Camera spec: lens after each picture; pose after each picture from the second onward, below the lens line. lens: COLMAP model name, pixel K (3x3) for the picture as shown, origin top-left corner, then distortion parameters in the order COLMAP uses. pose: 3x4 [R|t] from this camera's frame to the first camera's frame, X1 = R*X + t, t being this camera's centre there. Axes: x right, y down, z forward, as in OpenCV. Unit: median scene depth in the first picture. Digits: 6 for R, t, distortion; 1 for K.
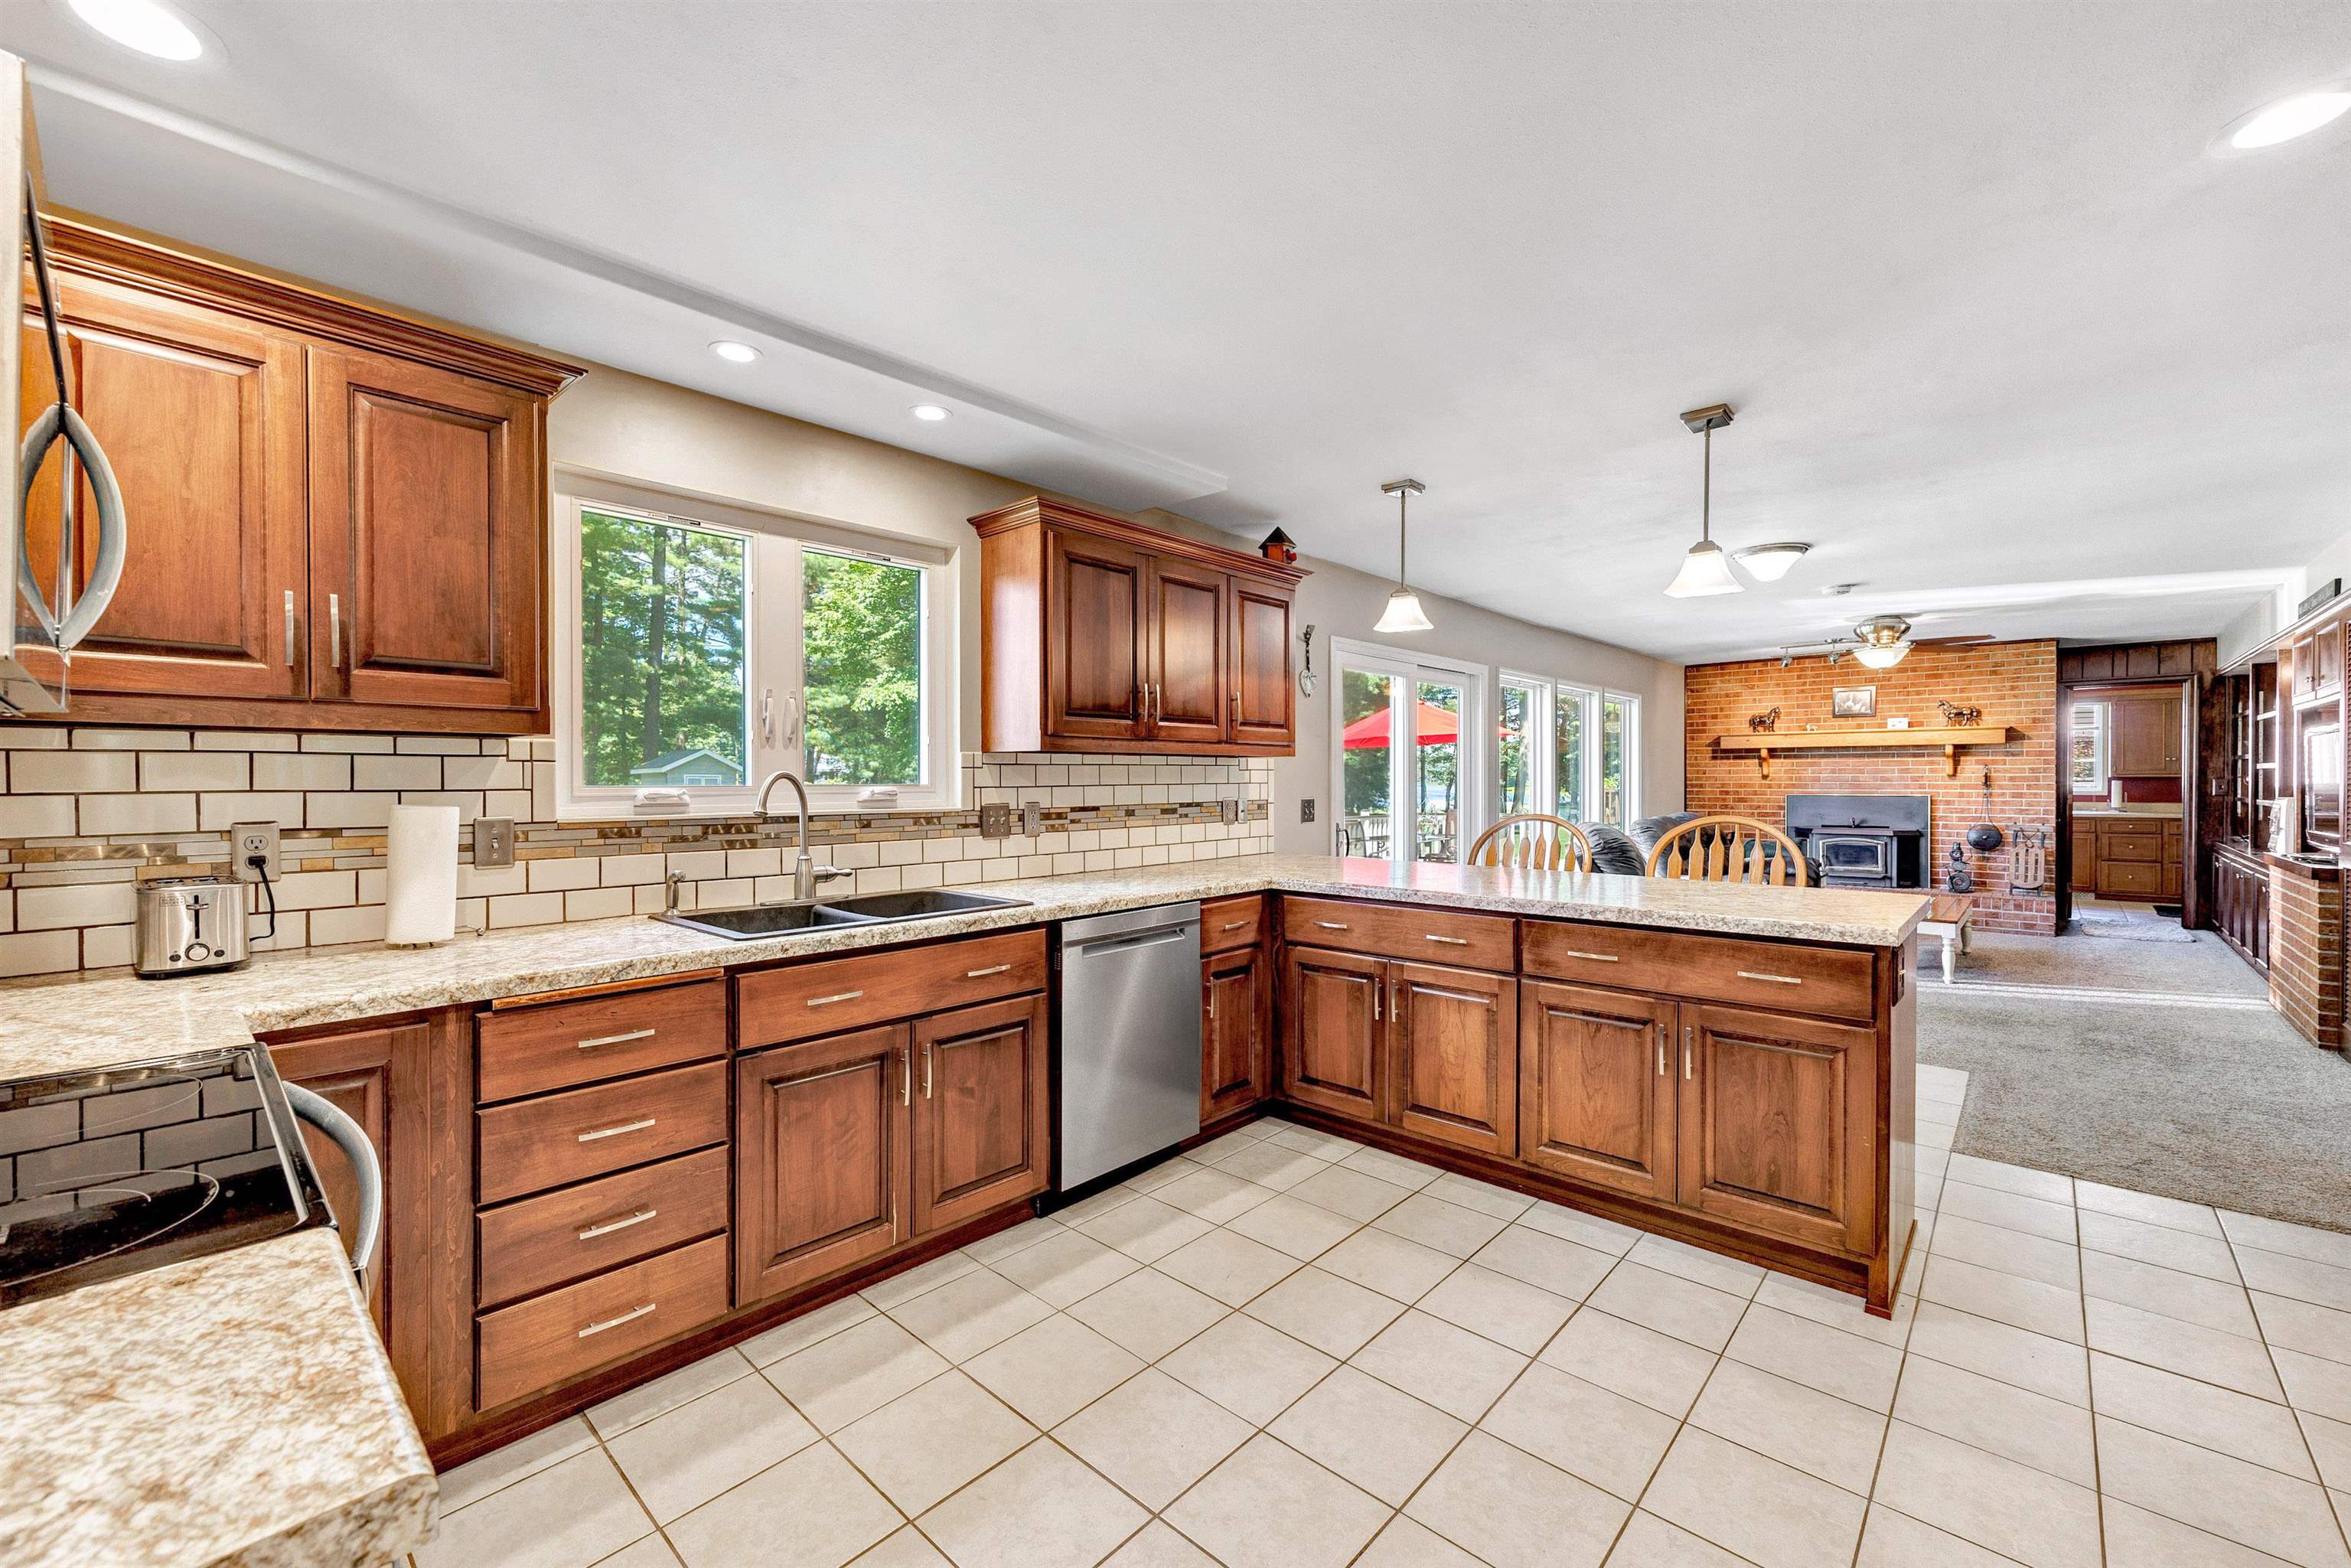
lens RADIAL K [[949.7, 0, 1154.0], [0, 949.7, 784.8], [0, 0, 1]] dist [-0.002437, 0.000133]
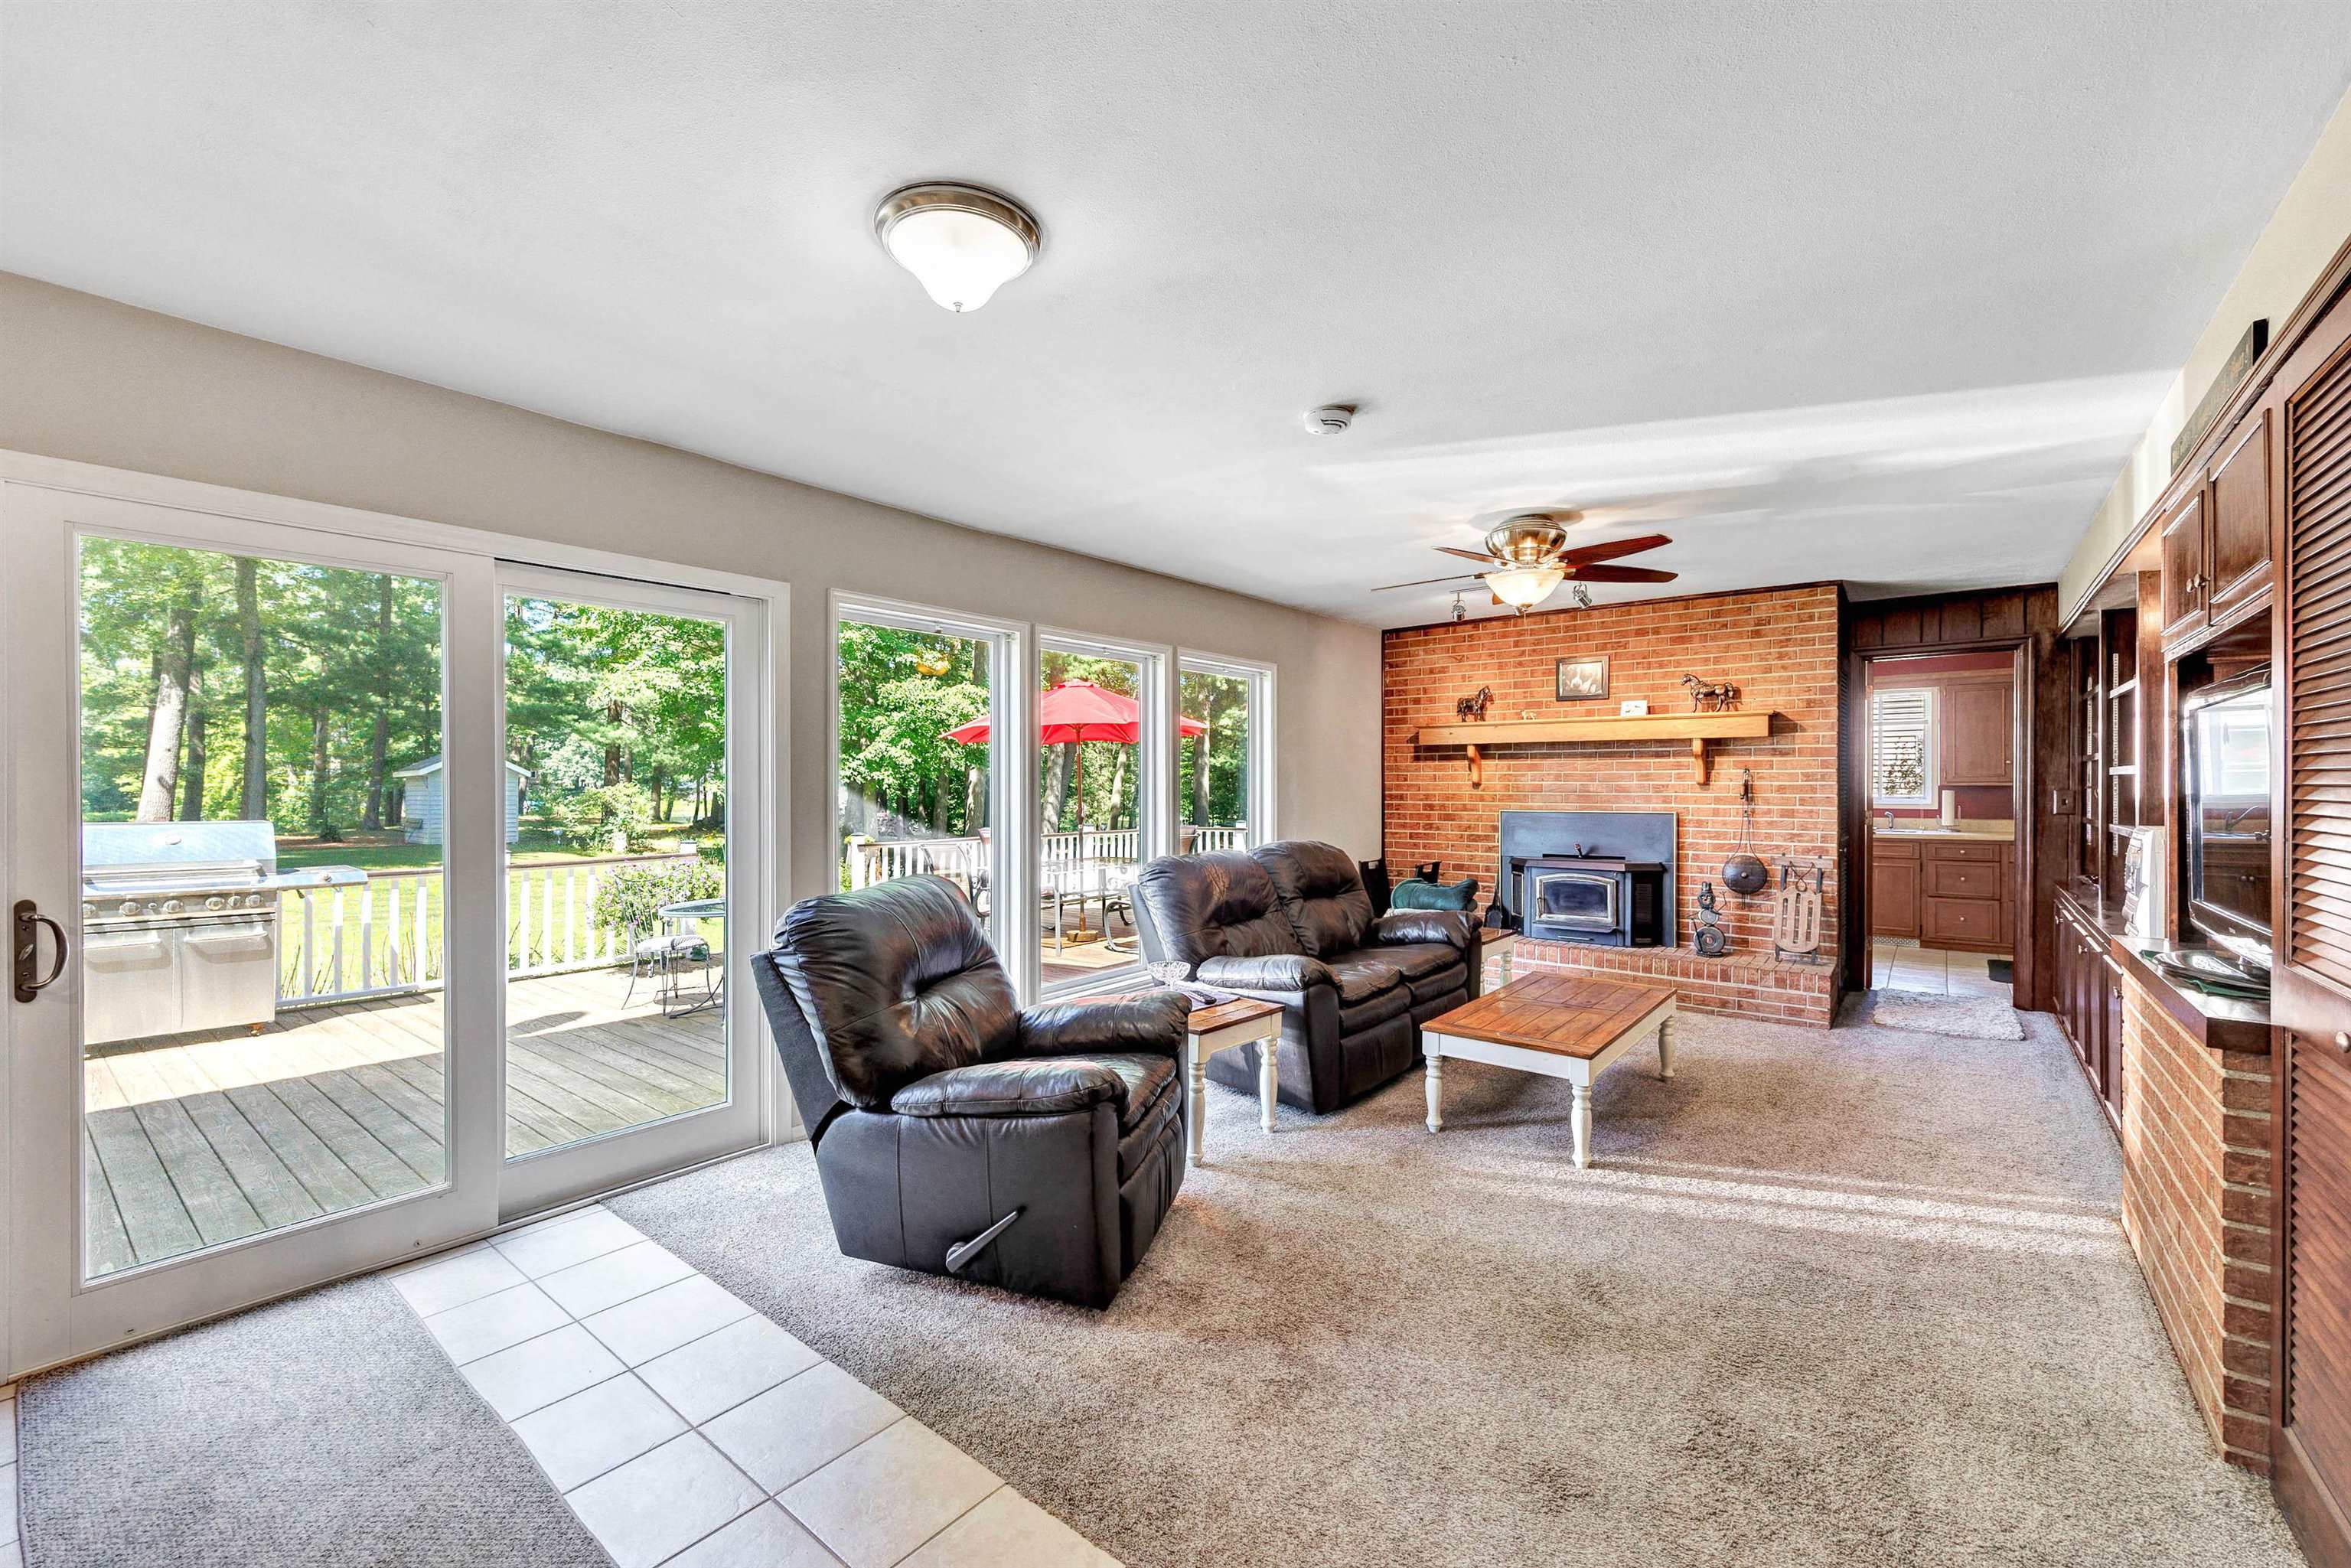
lens RADIAL K [[949.7, 0, 1178.3], [0, 949.7, 785.9], [0, 0, 1]] dist [-0.002437, 0.000133]
pose [[0.997195, 0.001588, 0.074832, 0.425189], [-0.001322, 0.999993, -0.003598, -0.005610], [-0.074837, 0.003489, 0.997190, 0.354910]]
